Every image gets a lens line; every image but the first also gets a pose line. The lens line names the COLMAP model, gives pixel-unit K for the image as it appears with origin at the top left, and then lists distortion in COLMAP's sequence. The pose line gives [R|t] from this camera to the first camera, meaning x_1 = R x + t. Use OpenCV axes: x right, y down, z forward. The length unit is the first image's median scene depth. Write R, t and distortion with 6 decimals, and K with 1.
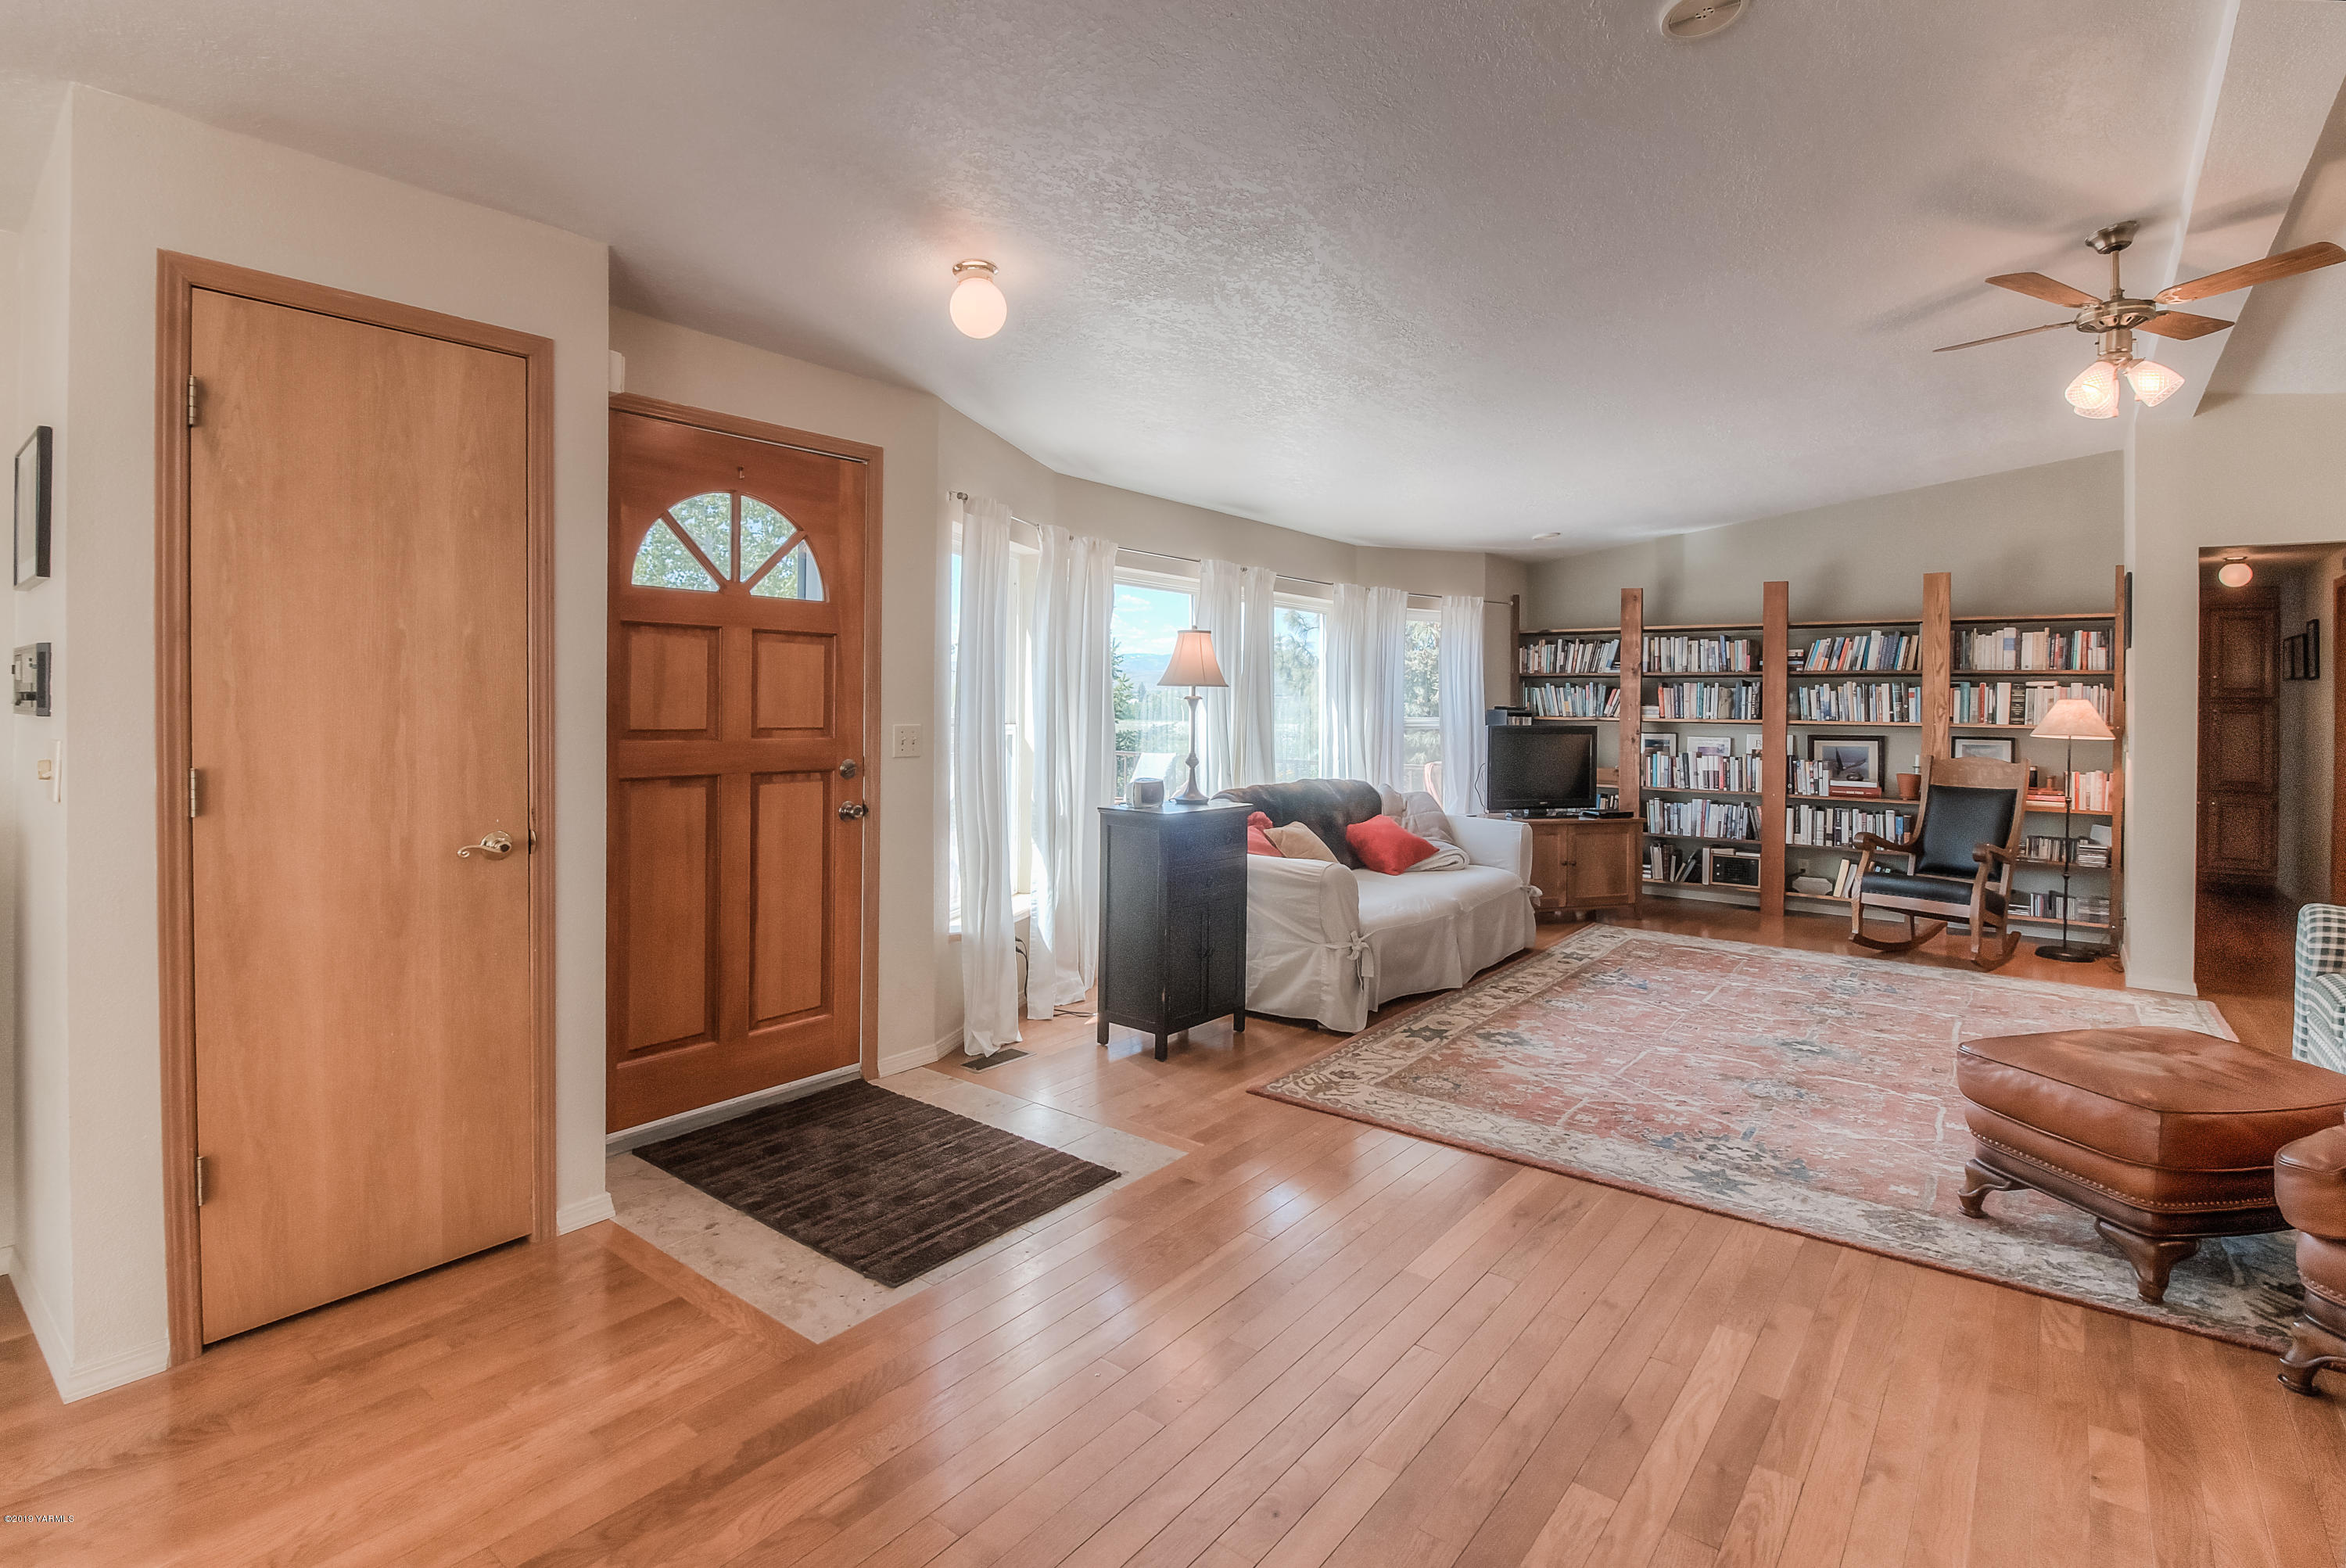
lens RADIAL K [[1137.8, 0, 1194.6], [0, 1137.8, 696.7], [0, 0, 1]] dist [0.000363, -0.014492]
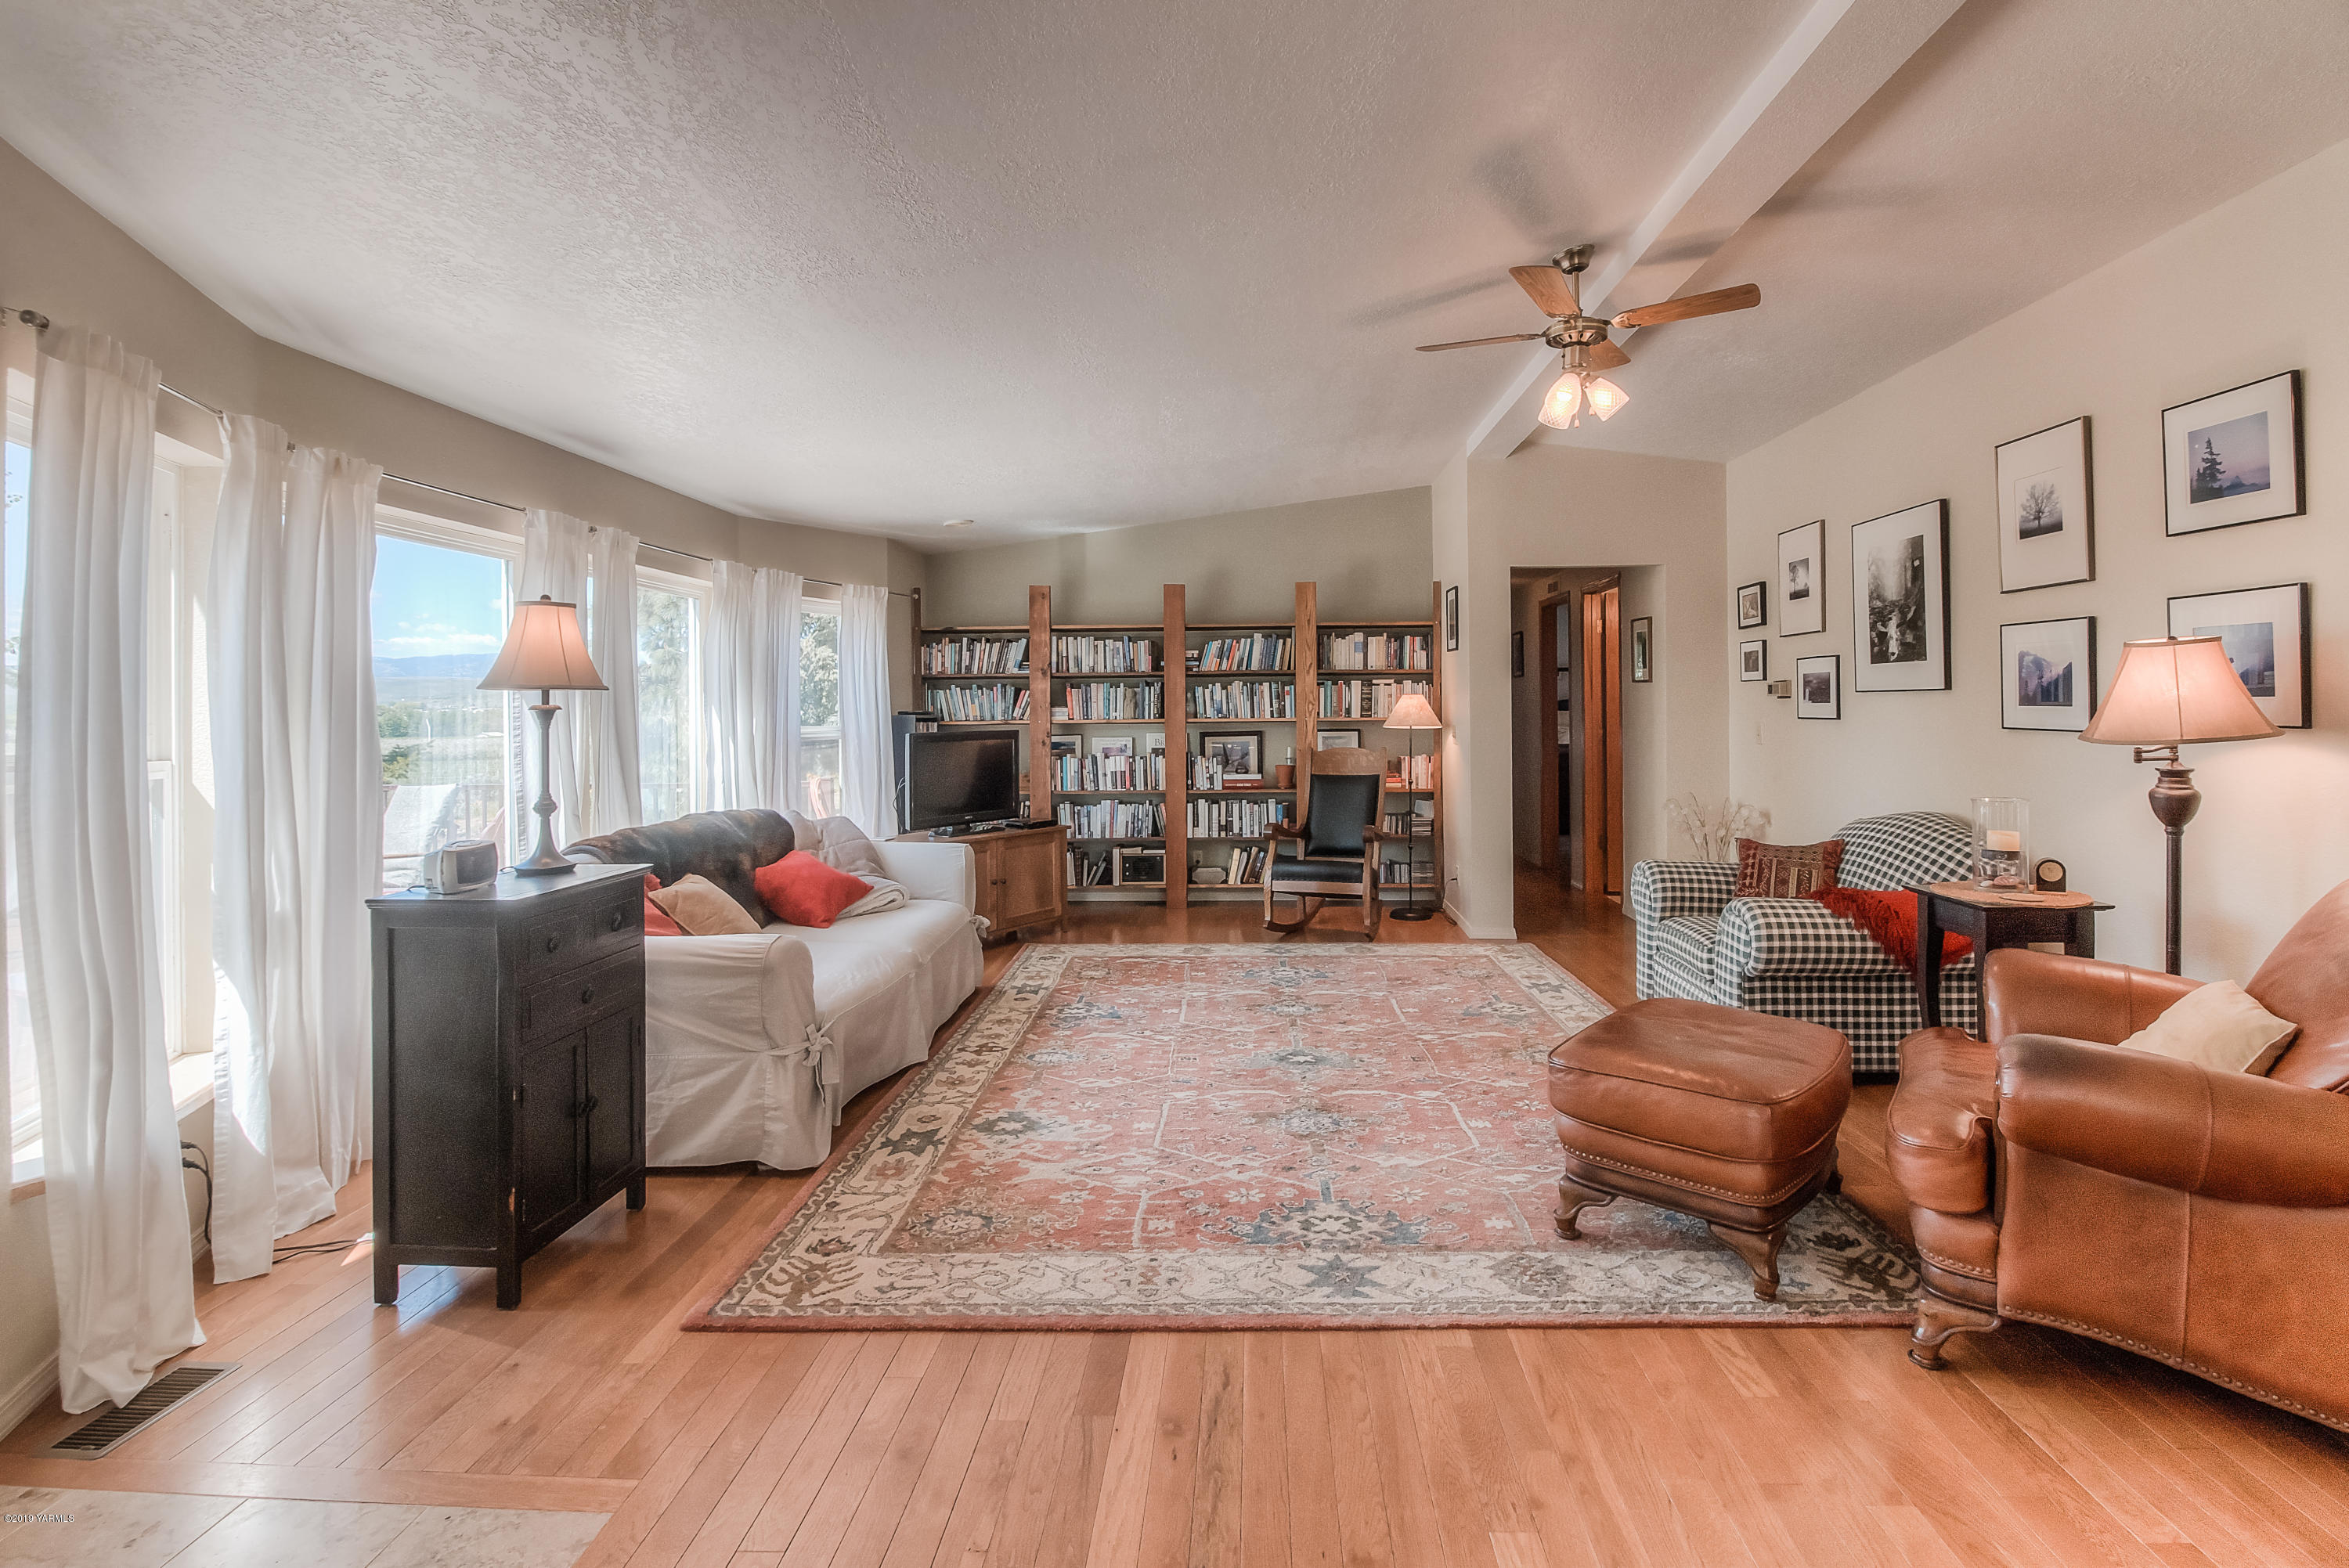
lens RADIAL K [[1087.9, 0, 1219.5], [0, 1087.9, 692.8], [0, 0, 1]] dist [-0.002142, -0.008567]
pose [[0.812969, -0.011916, 0.582185, -0.047134], [0.016609, 0.999858, -0.002728, 0.000694], [-0.582070, 0.011887, 0.813052, 0.272775]]
